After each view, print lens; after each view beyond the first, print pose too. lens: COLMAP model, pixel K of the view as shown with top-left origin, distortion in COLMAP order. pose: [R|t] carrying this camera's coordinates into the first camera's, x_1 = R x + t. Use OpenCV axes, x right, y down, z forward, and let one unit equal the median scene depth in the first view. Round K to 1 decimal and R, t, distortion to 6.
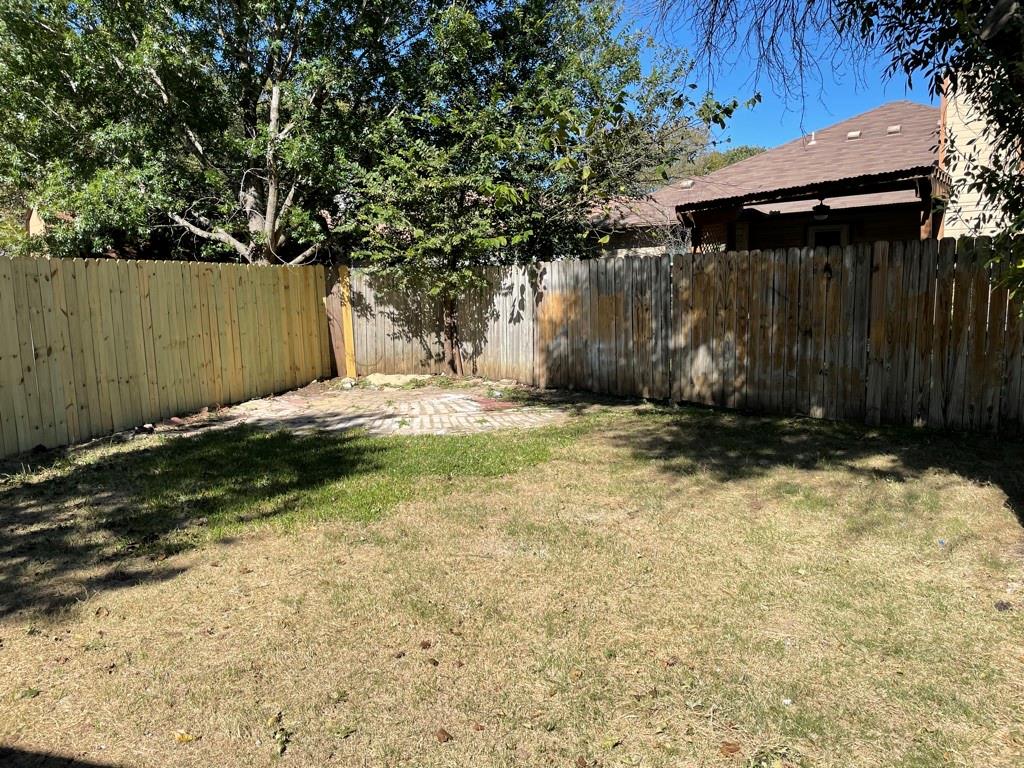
lens RADIAL K [[774.0, 0, 511.4], [0, 774.0, 383.2], [0, 0, 1]] dist [0.082279, -0.112672]
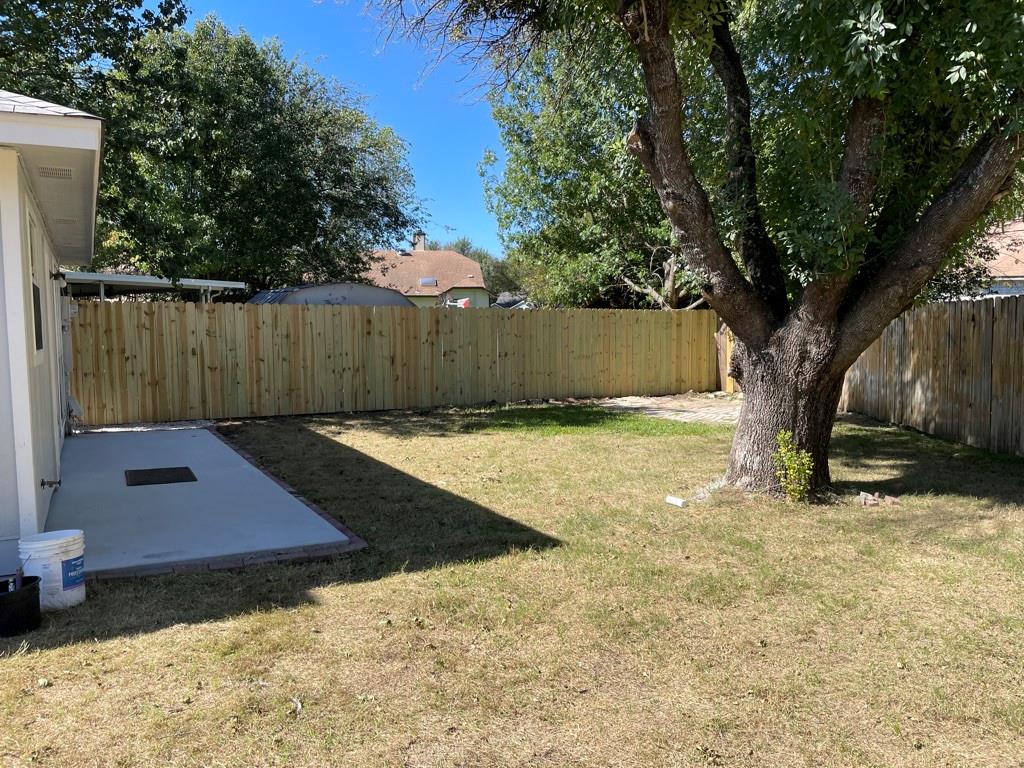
lens RADIAL K [[774.0, 0, 513.1], [0, 774.0, 381.7], [0, 0, 1]] dist [0.082279, -0.112672]
pose [[0.692526, 0.074007, -0.717587, 0.654467], [-0.109292, 0.994005, -0.002960, 0.024630], [0.713066, 0.080477, 0.696463, -0.270180]]
